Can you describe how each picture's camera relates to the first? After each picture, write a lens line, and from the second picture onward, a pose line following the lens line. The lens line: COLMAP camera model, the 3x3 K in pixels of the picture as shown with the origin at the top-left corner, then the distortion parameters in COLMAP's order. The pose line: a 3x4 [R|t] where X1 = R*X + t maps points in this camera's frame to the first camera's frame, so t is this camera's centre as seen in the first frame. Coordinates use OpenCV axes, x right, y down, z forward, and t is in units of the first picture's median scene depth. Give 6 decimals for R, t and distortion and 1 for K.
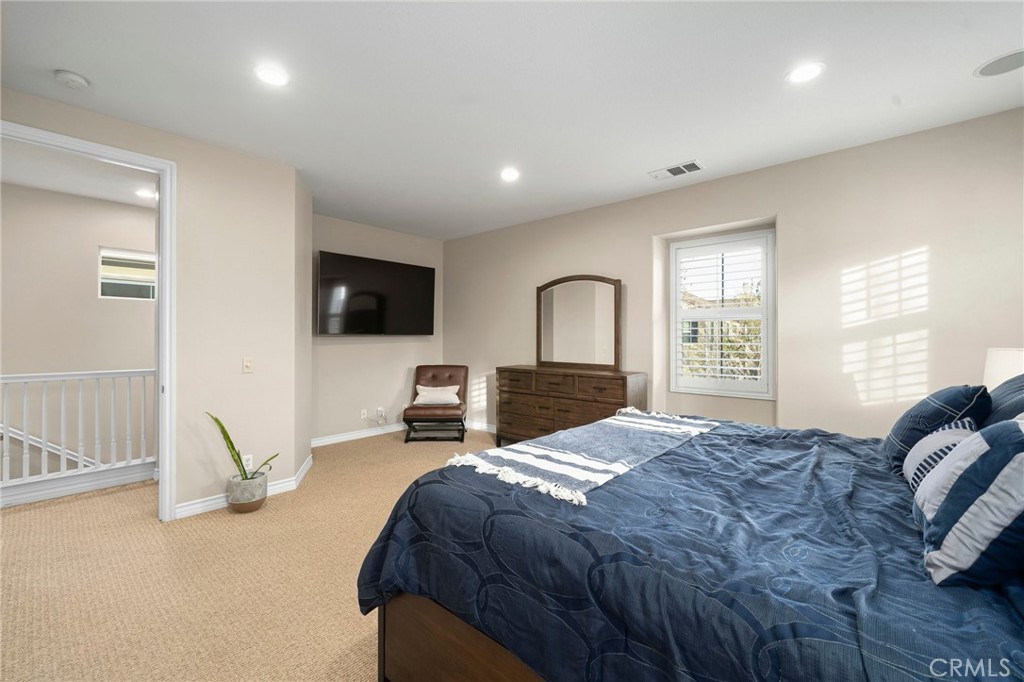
lens RADIAL K [[411.9, 0, 512.1], [0, 411.9, 336.4], [0, 0, 1]] dist [-0.000237, -0.000028]
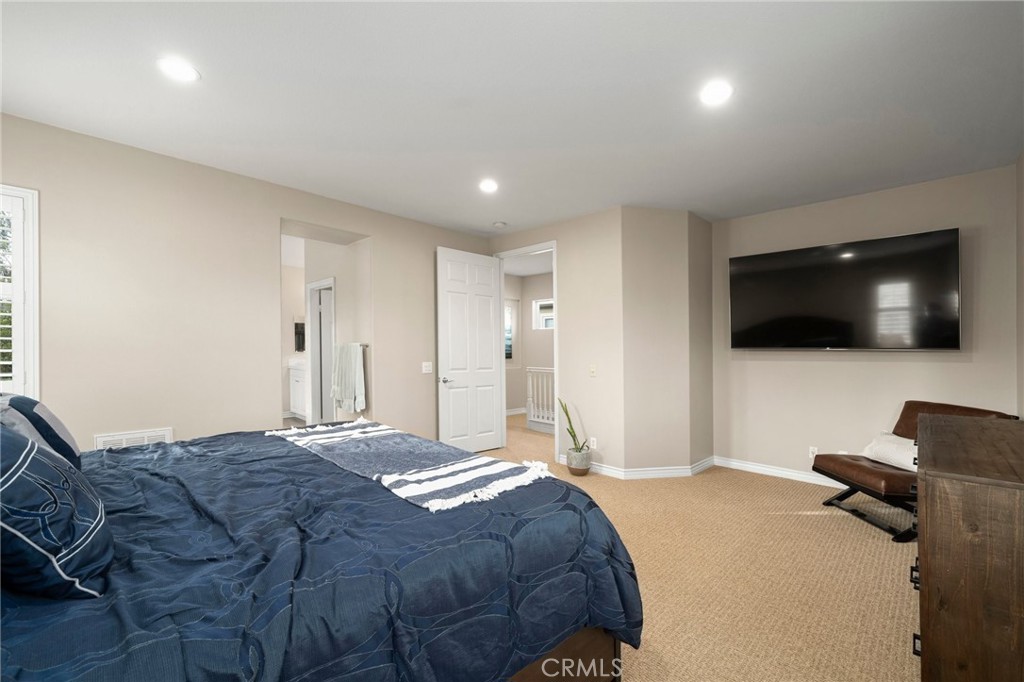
lens RADIAL K [[418.1, 0, 512.0], [0, 418.1, 352.9], [0, 0, 1]] dist [0.000029, -0.000004]
pose [[-0.059295, 0.002045, -0.998238, 1.314995], [-0.001938, 0.999996, 0.002164, 0.016561], [0.998239, 0.002063, -0.059291, 1.464761]]
